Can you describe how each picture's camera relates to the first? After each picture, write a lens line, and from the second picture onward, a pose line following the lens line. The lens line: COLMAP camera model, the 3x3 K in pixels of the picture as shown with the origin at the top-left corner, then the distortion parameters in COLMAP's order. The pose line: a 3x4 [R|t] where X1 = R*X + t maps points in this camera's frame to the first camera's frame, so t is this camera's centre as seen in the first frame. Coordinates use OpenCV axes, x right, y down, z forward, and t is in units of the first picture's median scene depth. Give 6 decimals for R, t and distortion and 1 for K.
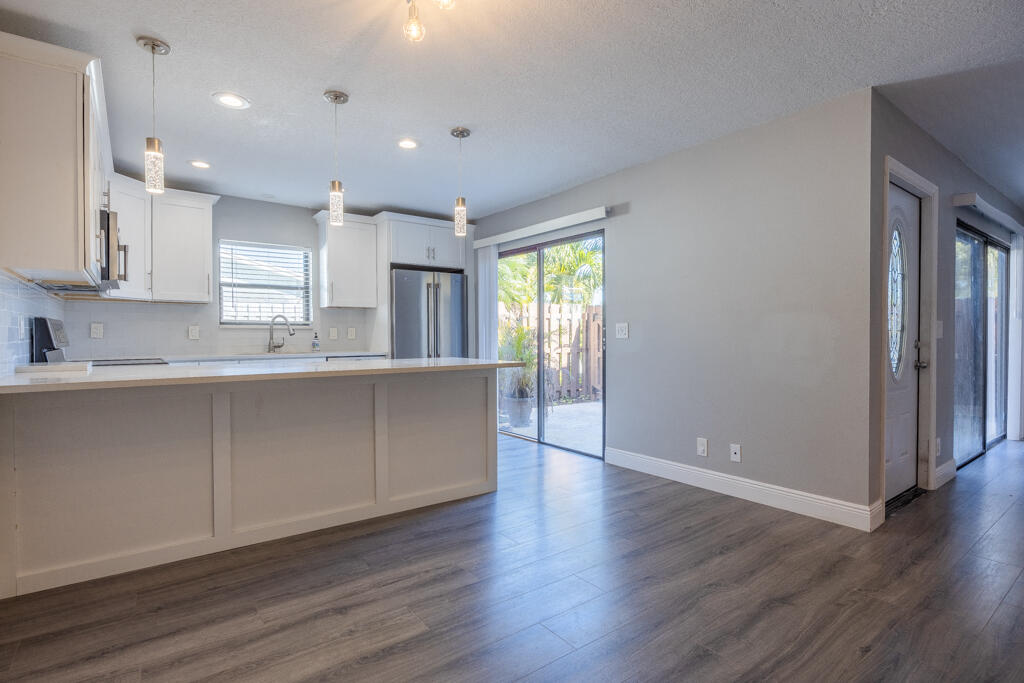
lens RADIAL K [[509.4, 0, 503.6], [0, 509.4, 341.1], [0, 0, 1]] dist [-0.013356, -0.000036]
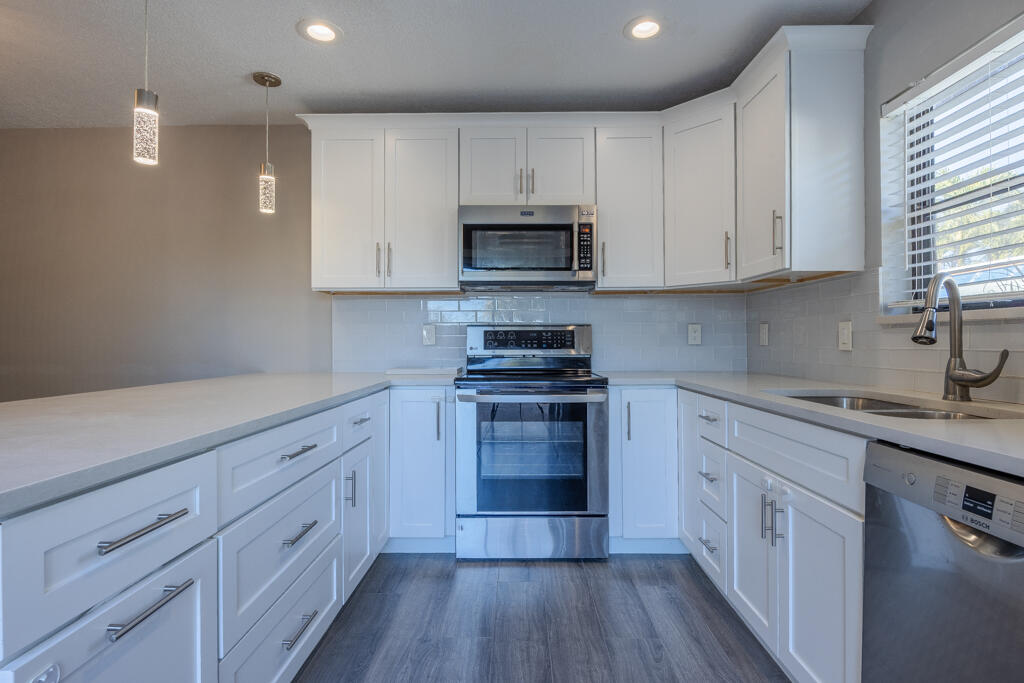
lens RADIAL K [[509.4, 0, 503.6], [0, 509.4, 341.1], [0, 0, 1]] dist [-0.013356, -0.000036]
pose [[-0.618204, 0.005064, -0.786002, -0.055665], [-0.006345, 0.999915, 0.011432, -0.022136], [0.785992, 0.012055, -0.618119, 1.502748]]
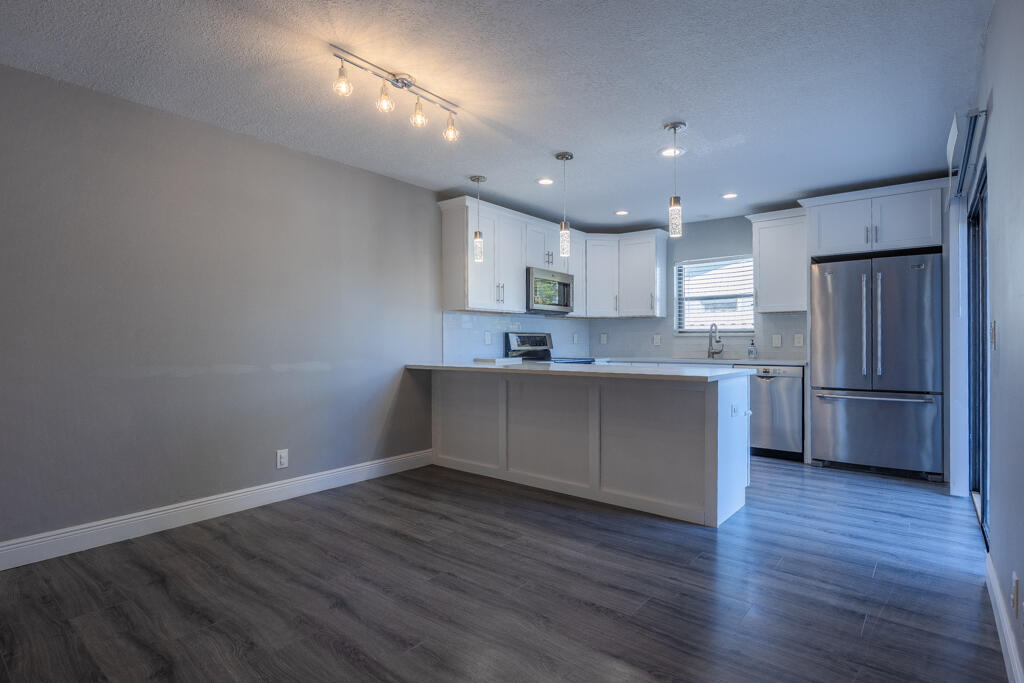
lens RADIAL K [[509.4, 0, 503.6], [0, 509.4, 341.1], [0, 0, 1]] dist [-0.013356, -0.000036]
pose [[0.238333, 0.001286, -0.971183, 0.762903], [-0.010290, 0.999946, -0.001201, -0.012432], [0.971129, 0.010279, 0.238334, 0.479658]]
